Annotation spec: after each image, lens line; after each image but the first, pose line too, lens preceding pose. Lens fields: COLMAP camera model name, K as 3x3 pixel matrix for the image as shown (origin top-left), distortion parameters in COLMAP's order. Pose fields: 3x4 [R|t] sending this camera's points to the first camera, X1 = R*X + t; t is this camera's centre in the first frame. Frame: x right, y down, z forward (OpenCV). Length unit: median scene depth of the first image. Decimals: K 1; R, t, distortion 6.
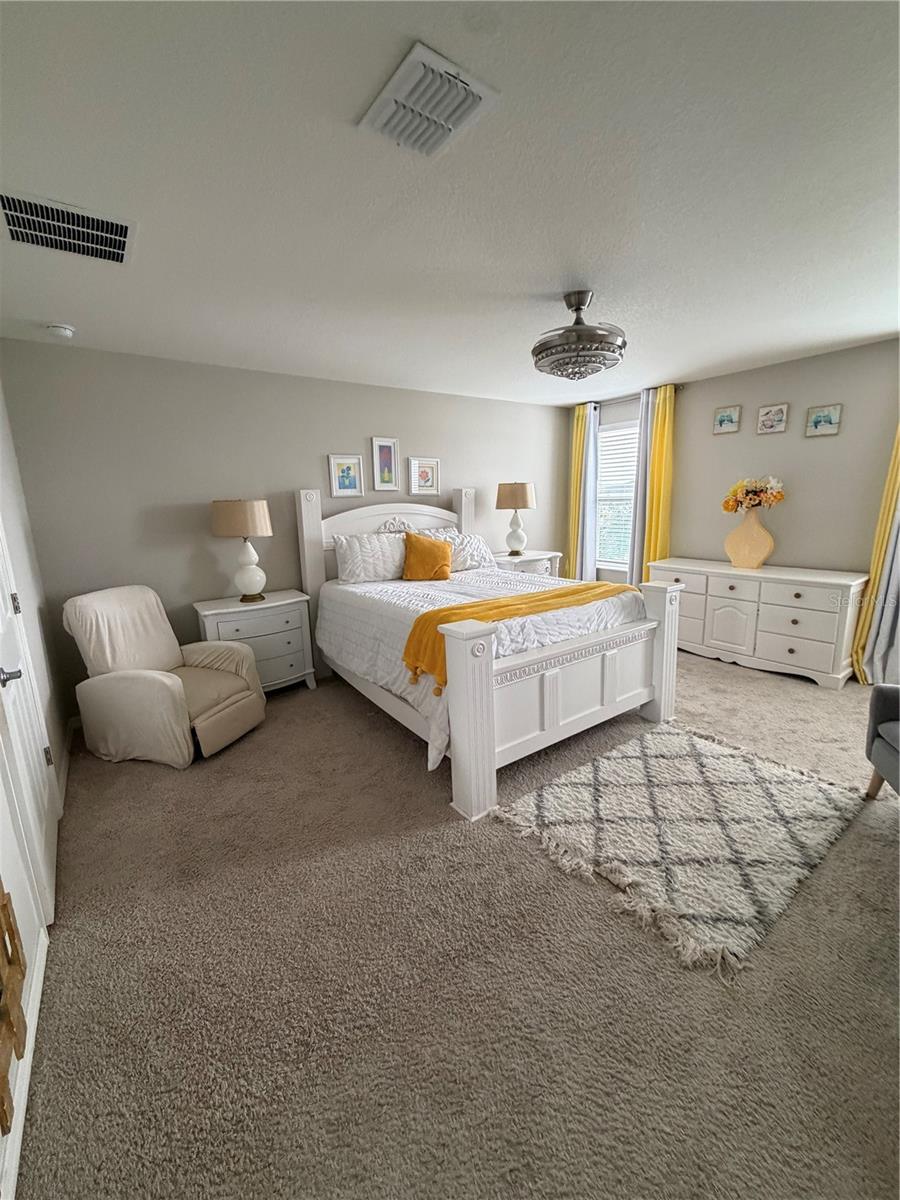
lens RADIAL K [[477.9, 0, 448.5], [0, 477.9, 597.1], [0, 0, 1]] dist [0.000027, 0.000205]
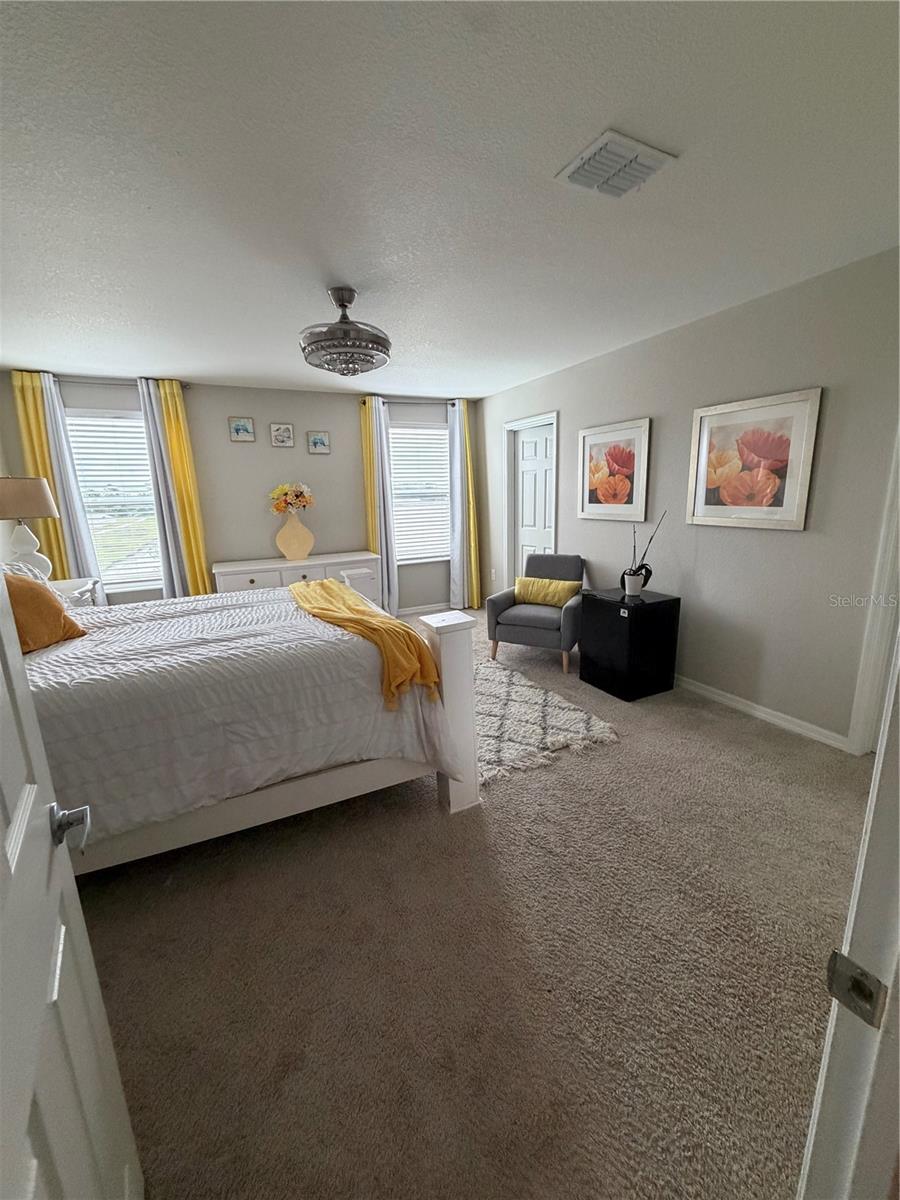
lens RADIAL K [[477.9, 0, 448.5], [0, 477.9, 597.1], [0, 0, 1]] dist [0.000027, 0.000205]
pose [[0.167285, -0.188314, 0.967757, -0.776616], [0.218601, 0.964241, 0.149843, -0.111592], [-0.961369, 0.186486, 0.202468, 0.690617]]
